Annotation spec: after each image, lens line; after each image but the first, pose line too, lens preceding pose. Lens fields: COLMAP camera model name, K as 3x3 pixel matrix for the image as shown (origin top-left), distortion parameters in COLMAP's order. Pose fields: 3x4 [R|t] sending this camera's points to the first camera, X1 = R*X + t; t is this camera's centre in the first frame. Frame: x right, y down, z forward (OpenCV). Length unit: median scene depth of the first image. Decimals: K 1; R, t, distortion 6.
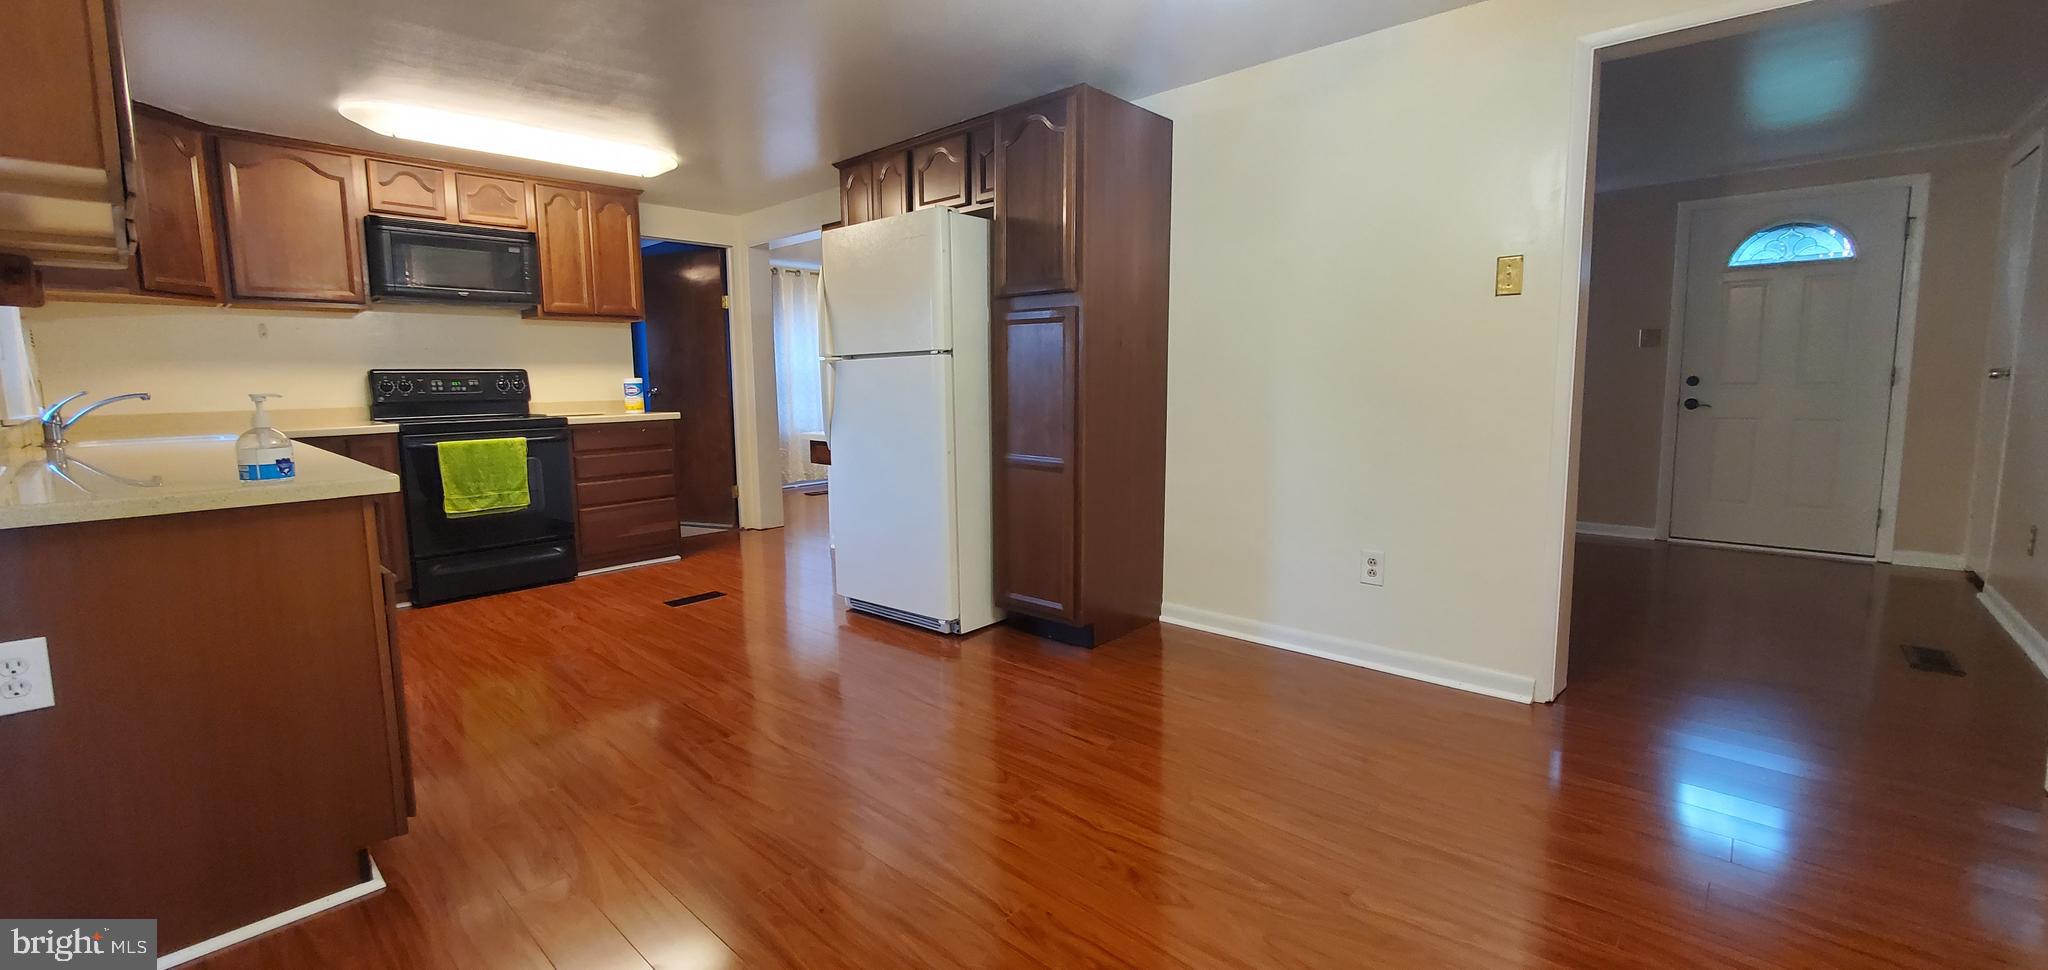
lens RADIAL K [[840.2, 0, 1007.5], [0, 840.2, 468.8], [0, 0, 1]] dist [-0.005928, 0.002523]
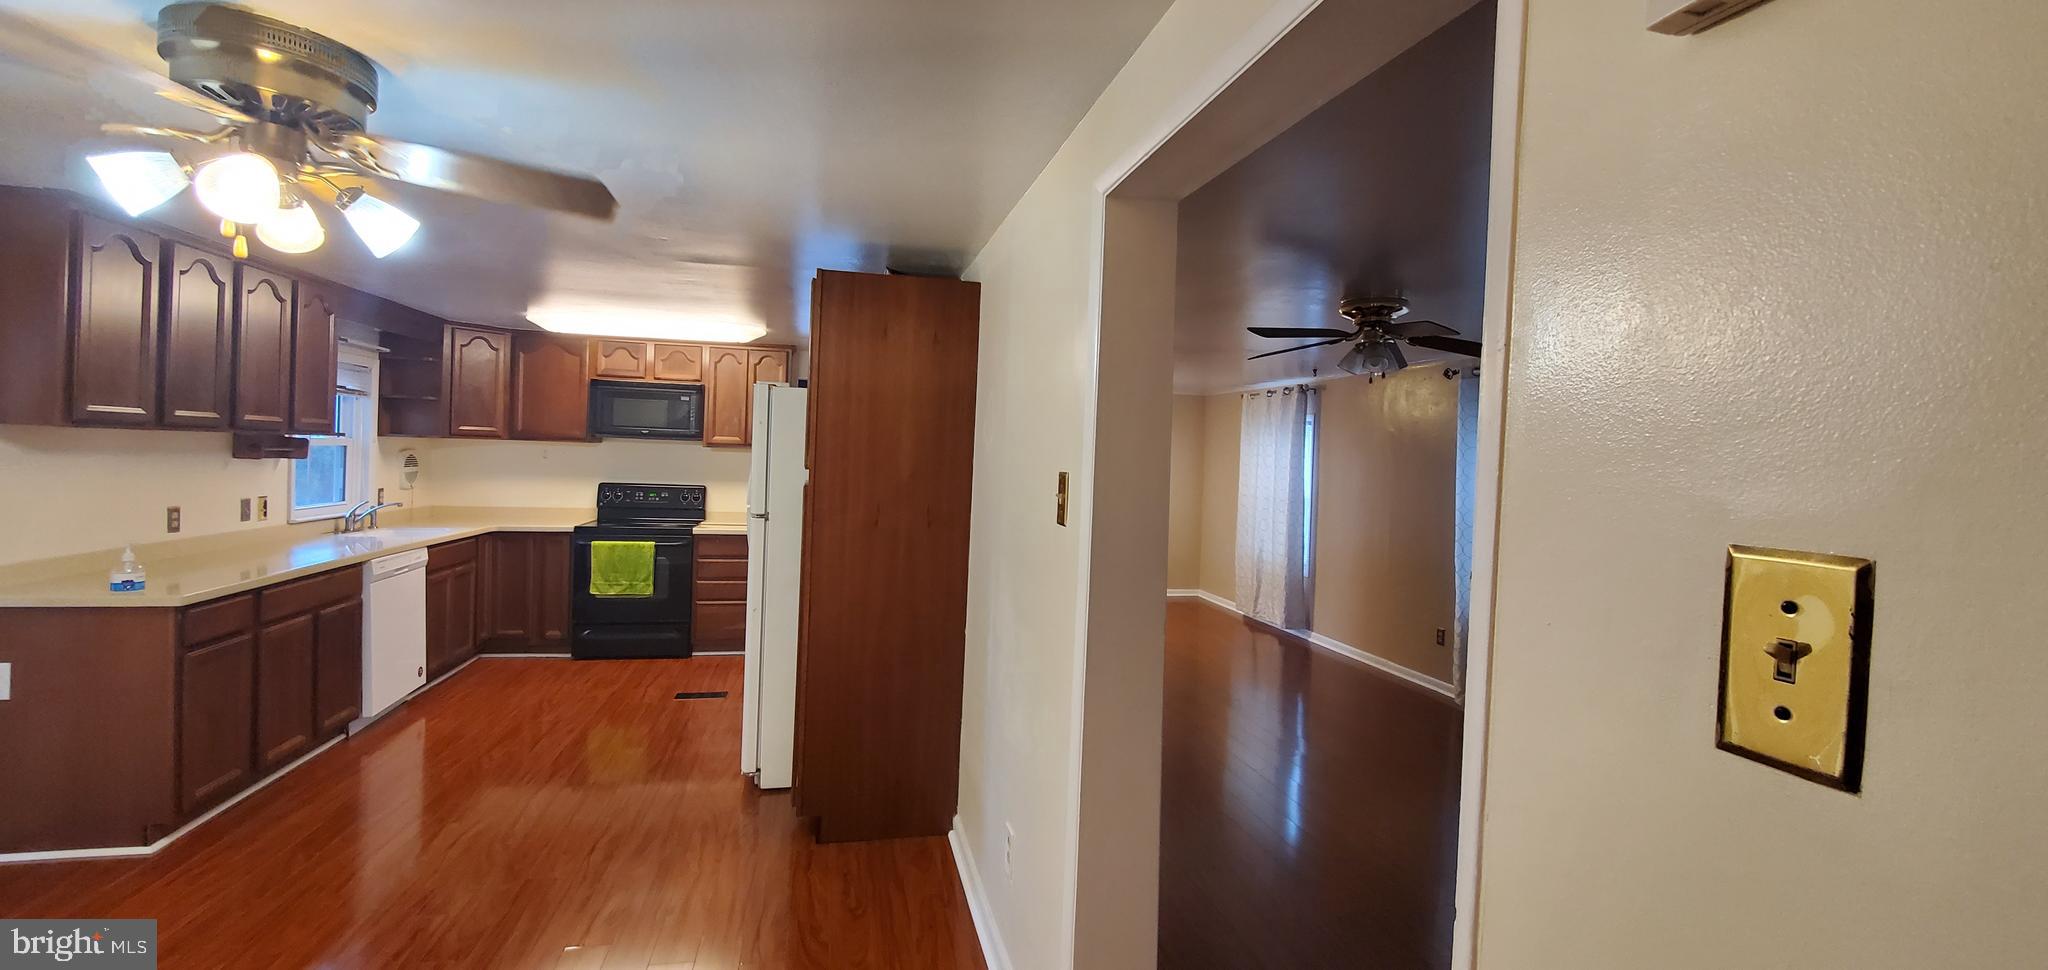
lens RADIAL K [[840.2, 0, 1015.1], [0, 840.2, 463.5], [0, 0, 1]] dist [-0.005928, 0.002523]
pose [[0.823609, 0.051198, -0.564842, 0.597653], [-0.110241, 0.991374, -0.070885, -0.123827], [0.556341, 0.120651, 0.822149, 0.216686]]
